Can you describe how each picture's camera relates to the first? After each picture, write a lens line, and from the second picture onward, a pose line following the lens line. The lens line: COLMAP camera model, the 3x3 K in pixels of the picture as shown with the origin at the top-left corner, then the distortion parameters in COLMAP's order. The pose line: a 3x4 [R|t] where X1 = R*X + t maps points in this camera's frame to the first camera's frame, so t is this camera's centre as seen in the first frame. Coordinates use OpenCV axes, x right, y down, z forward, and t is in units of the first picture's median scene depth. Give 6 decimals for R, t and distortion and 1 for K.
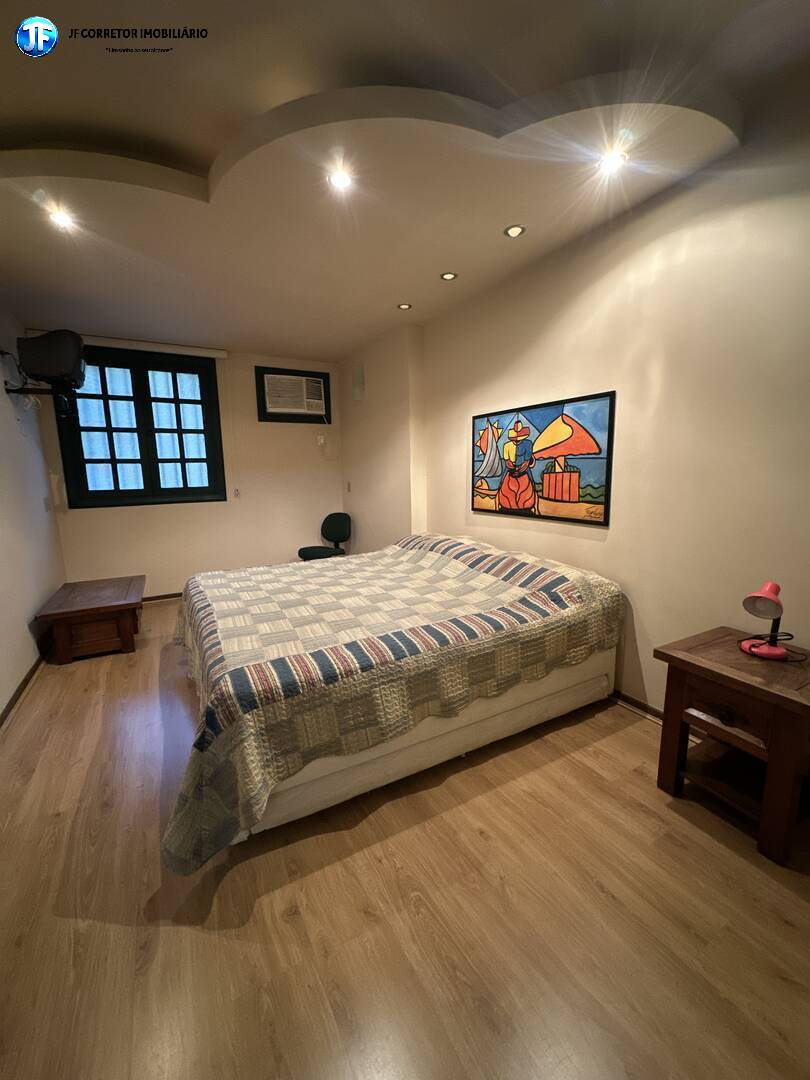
lens RADIAL K [[431.9, 0, 405.0], [0, 431.9, 540.0], [0, 0, 1]] dist [0.001699, 0.000197]
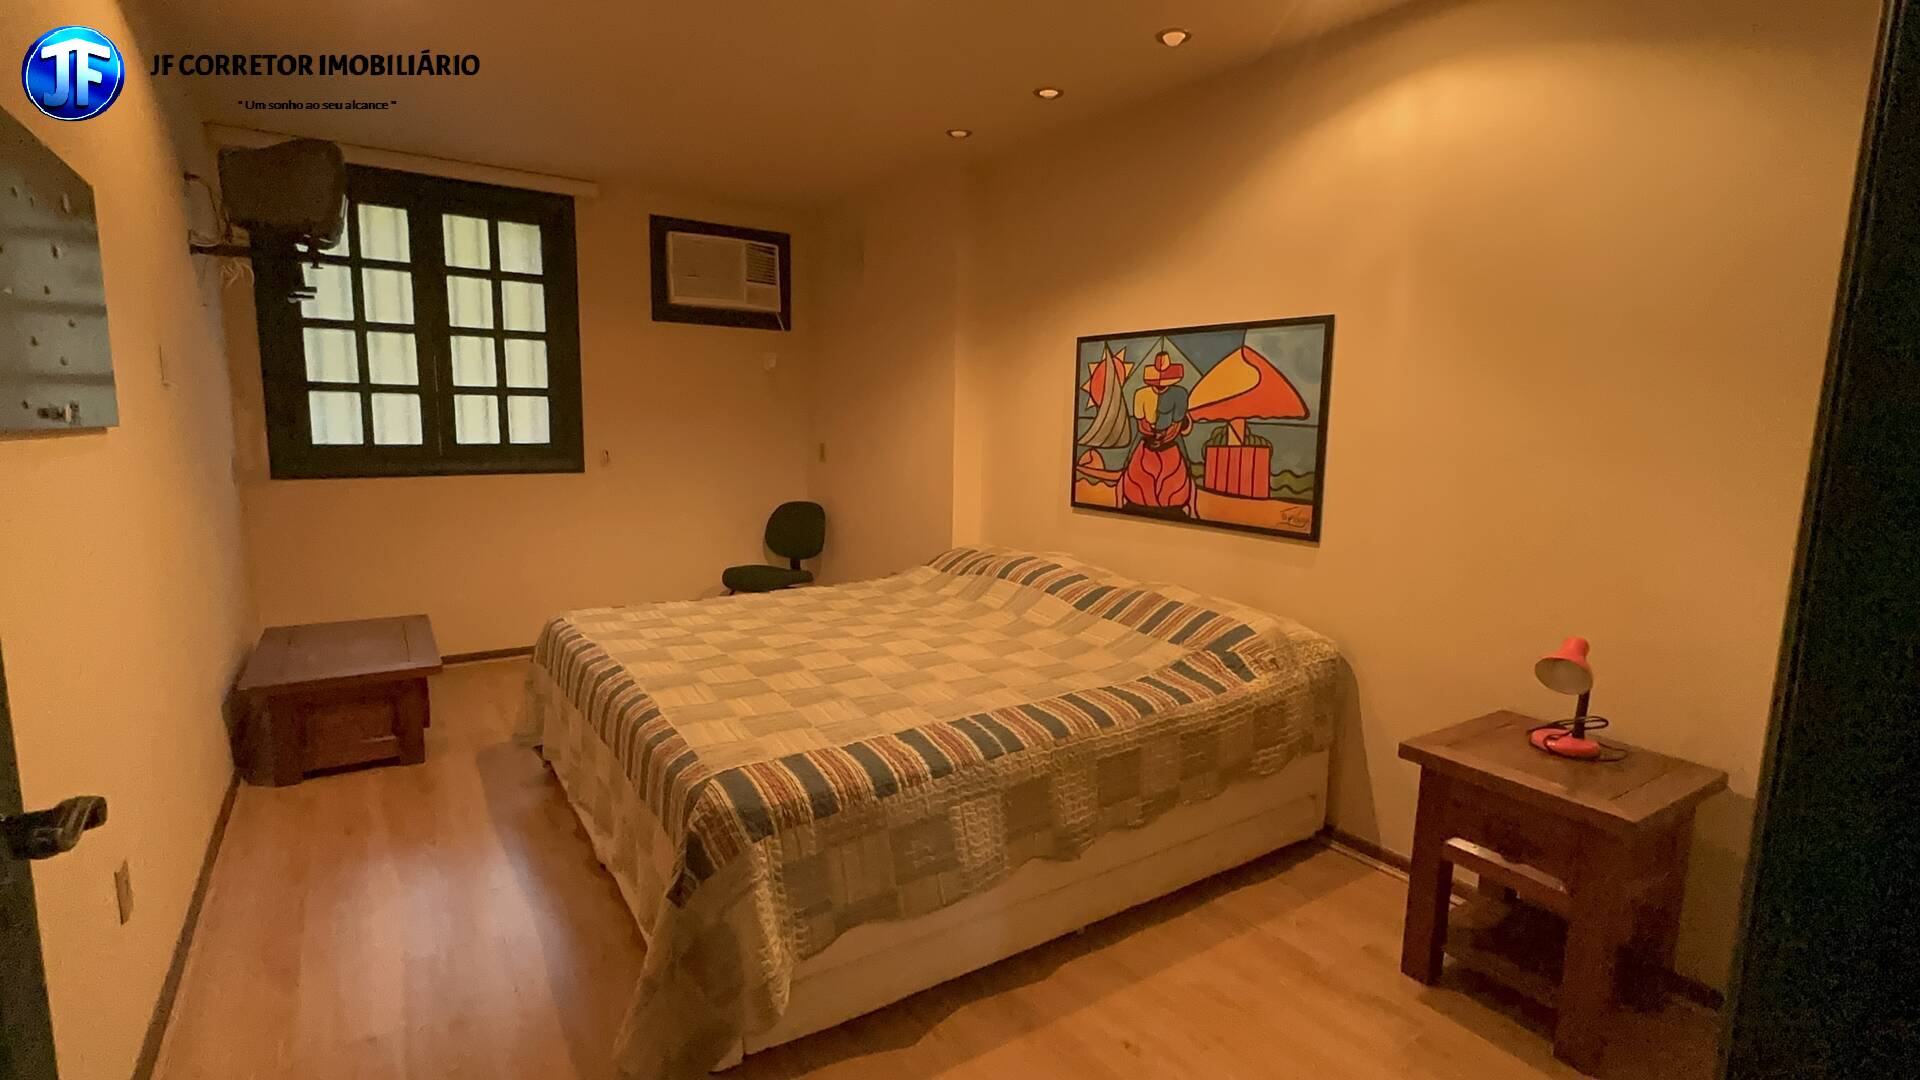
lens RADIAL K [[881.9, 0, 959.8], [0, 881.9, 535.5], [0, 0, 1]] dist [0.001312, -0.000144]
pose [[0.995589, 0.025107, 0.090397, -0.125757], [-0.022830, 0.999398, -0.026136, 0.001909], [-0.090999, 0.023957, 0.995563, -0.151197]]
